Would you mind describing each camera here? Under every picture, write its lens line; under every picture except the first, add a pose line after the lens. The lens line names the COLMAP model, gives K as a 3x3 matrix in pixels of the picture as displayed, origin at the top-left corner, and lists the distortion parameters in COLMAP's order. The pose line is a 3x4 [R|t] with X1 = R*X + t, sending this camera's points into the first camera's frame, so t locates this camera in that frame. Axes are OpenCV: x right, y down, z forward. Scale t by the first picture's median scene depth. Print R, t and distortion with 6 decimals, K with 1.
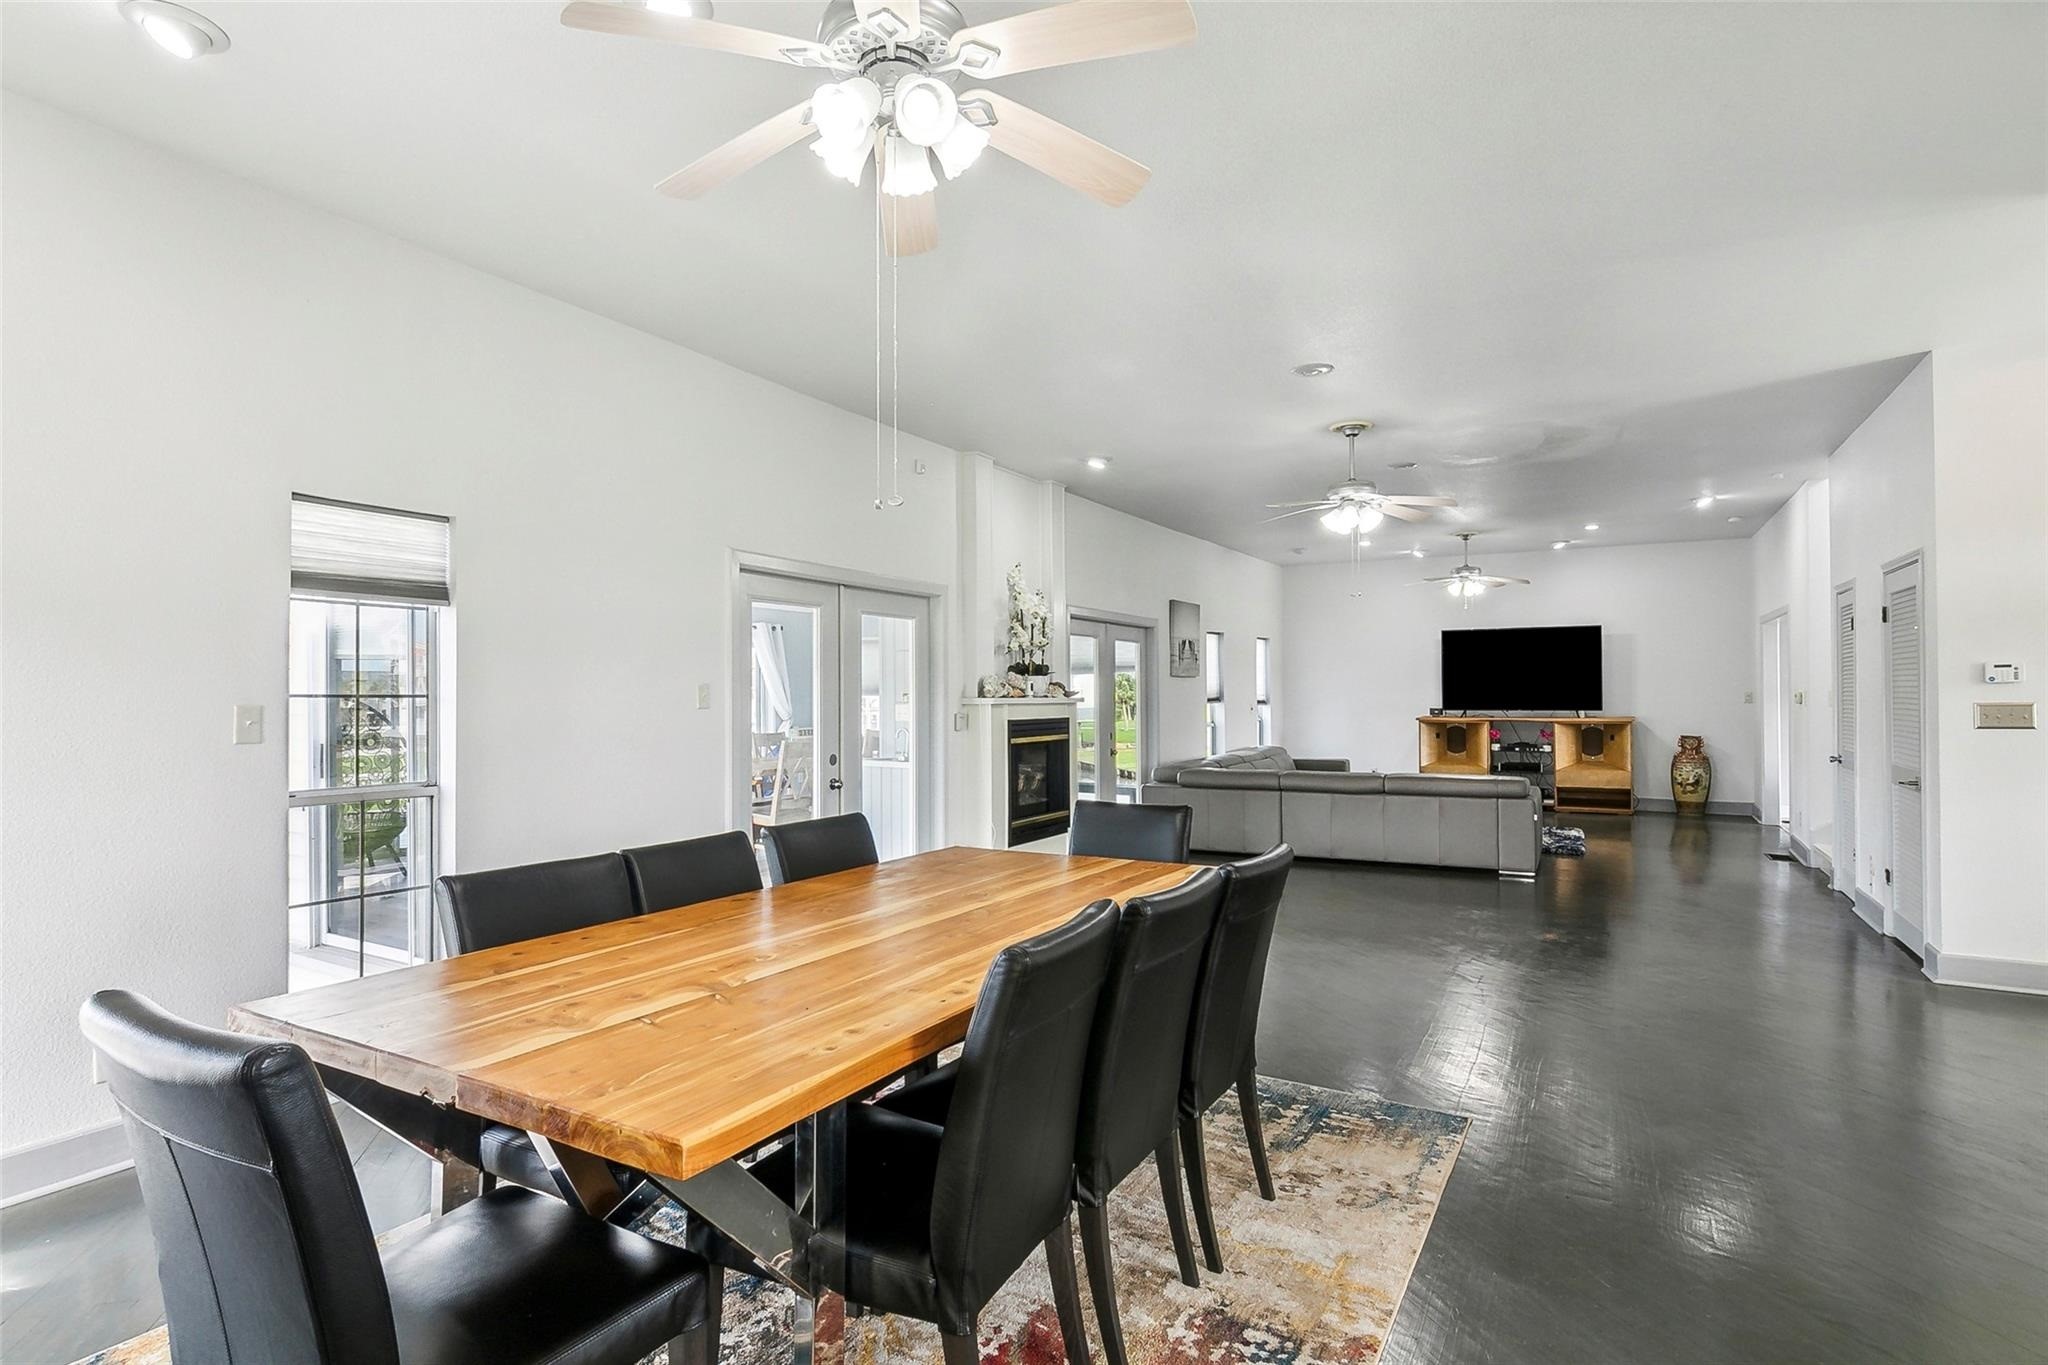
lens RADIAL K [[1047.2, 0, 1021.2], [0, 1047.2, 694.2], [0, 0, 1]] dist [0.007052, -0.000171]
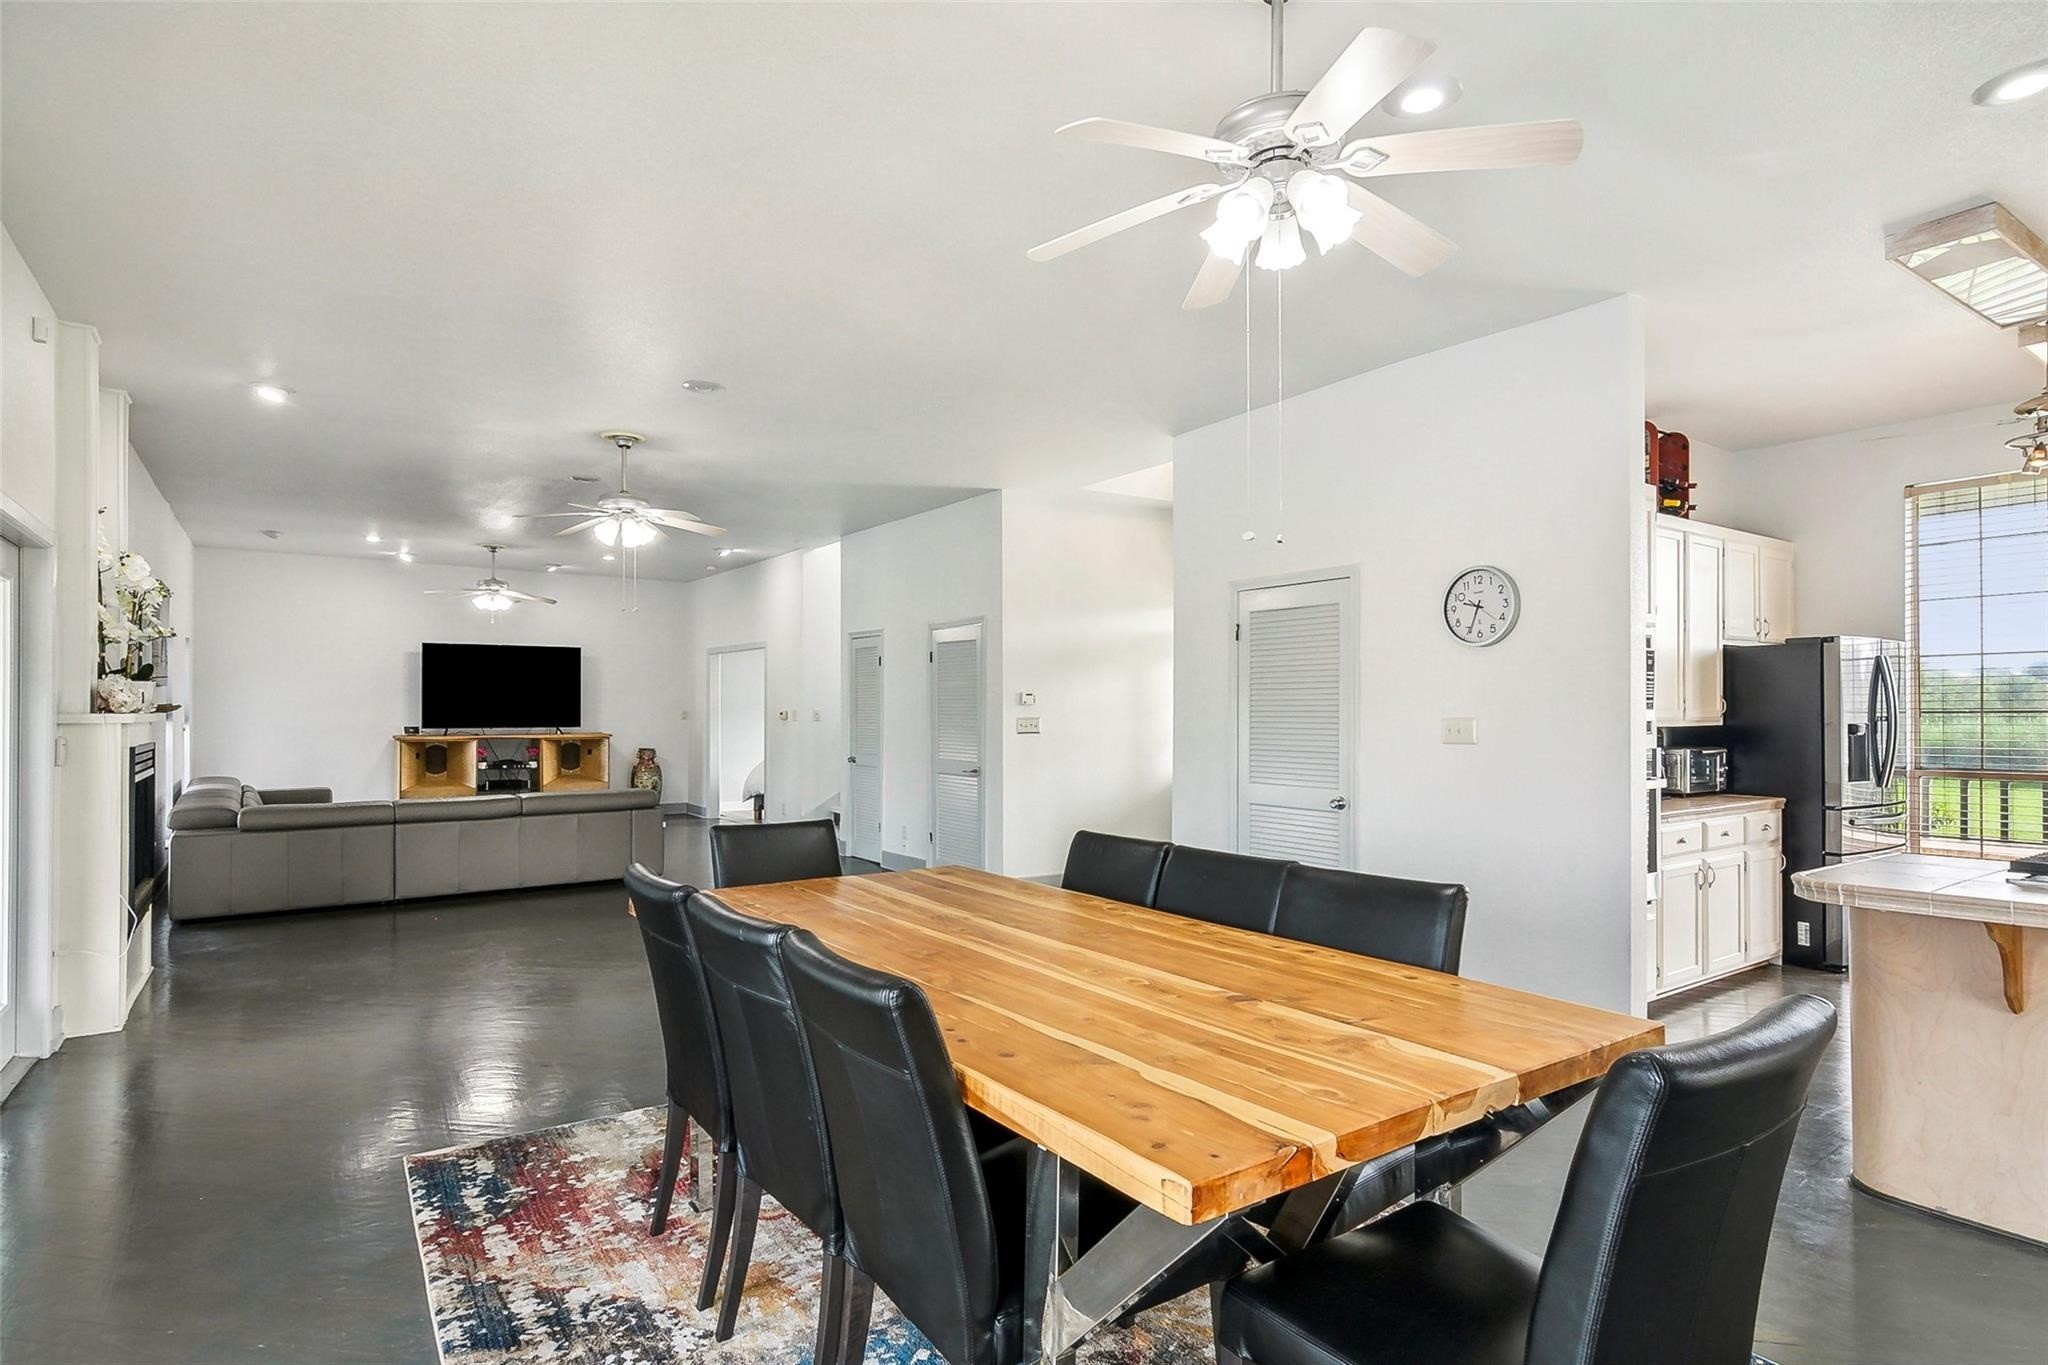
lens RADIAL K [[1047.2, 0, 1026.4], [0, 1047.2, 684.1], [0, 0, 1]] dist [0.007052, -0.000171]
pose [[0.423399, 0.028036, 0.905509, -0.224205], [-0.003121, 0.999560, -0.029488, 0.001947], [-0.905938, 0.009659, 0.423301, 0.133023]]
